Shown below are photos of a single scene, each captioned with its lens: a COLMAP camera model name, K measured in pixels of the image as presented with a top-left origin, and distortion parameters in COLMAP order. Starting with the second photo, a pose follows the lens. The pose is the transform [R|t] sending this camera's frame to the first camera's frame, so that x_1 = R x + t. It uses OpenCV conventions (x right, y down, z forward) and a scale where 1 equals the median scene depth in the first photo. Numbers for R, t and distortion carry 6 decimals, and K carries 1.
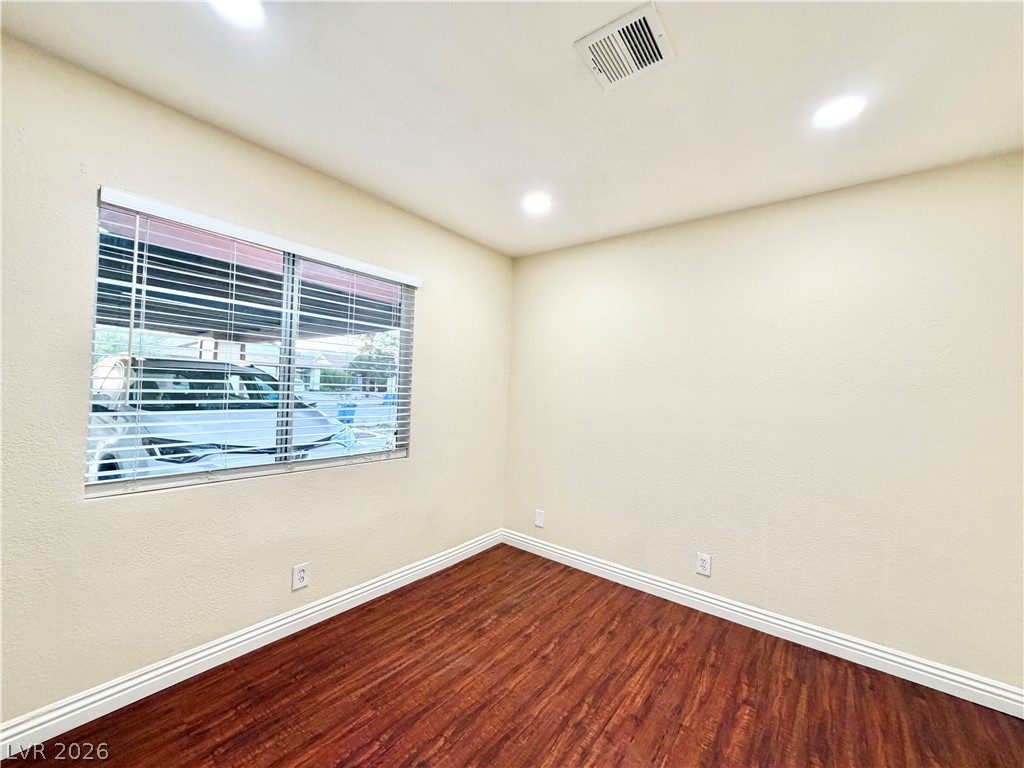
lens RADIAL K [[408.1, 0, 508.5], [0, 408.1, 383.1], [0, 0, 1]] dist [-0.001719, -0.000762]
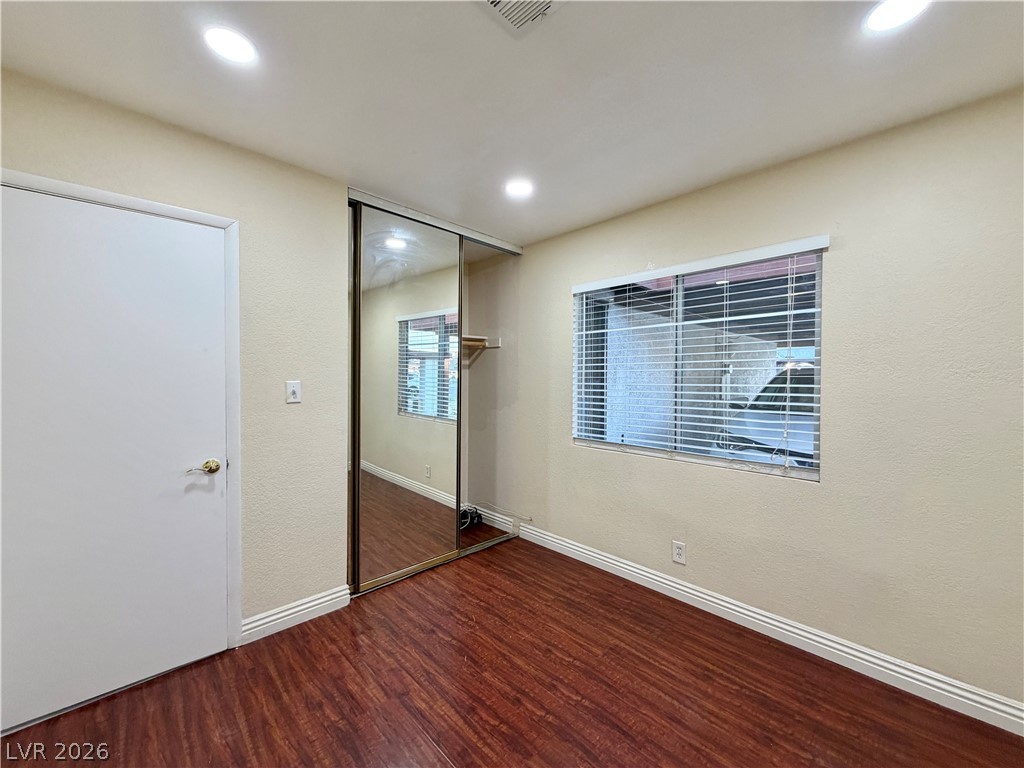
lens RADIAL K [[408.1, 0, 508.6], [0, 408.1, 383.1], [0, 0, 1]] dist [-0.001719, -0.000762]
pose [[-0.143815, -0.028888, -0.989183, 0.797116], [0.002310, 0.999561, -0.029527, 0.033450], [0.989602, -0.006532, -0.143685, 0.780411]]
